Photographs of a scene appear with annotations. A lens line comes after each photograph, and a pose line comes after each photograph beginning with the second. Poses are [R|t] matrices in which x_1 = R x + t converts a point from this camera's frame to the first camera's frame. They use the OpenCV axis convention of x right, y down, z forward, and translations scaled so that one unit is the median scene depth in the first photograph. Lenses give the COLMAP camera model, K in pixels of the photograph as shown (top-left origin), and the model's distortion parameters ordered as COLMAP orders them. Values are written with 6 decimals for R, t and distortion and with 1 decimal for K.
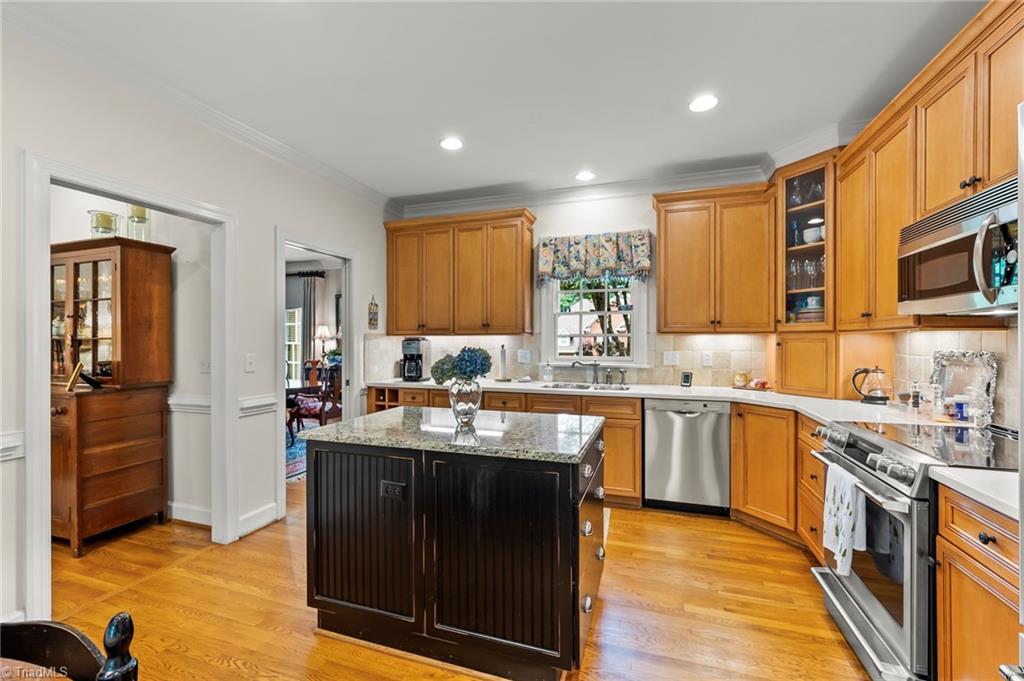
lens RADIAL K [[442.0, 0, 516.2], [0, 442.0, 336.2], [0, 0, 1]] dist [-0.002237, -0.000102]
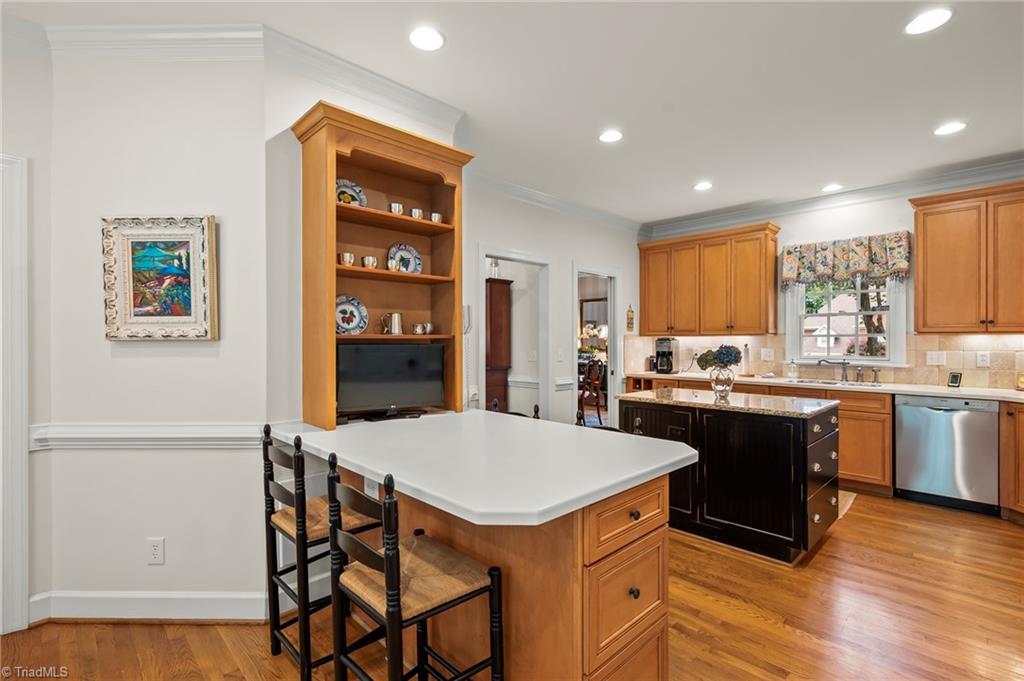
lens RADIAL K [[477.5, 0, 507.6], [0, 477.5, 339.8], [0, 0, 1]] dist [-0.004099, 0.001818]
pose [[0.886354, -0.000101, -0.463009, -0.007227], [0.004527, 0.999954, 0.008447, -0.004817], [0.462987, -0.009583, 0.886313, -0.395392]]
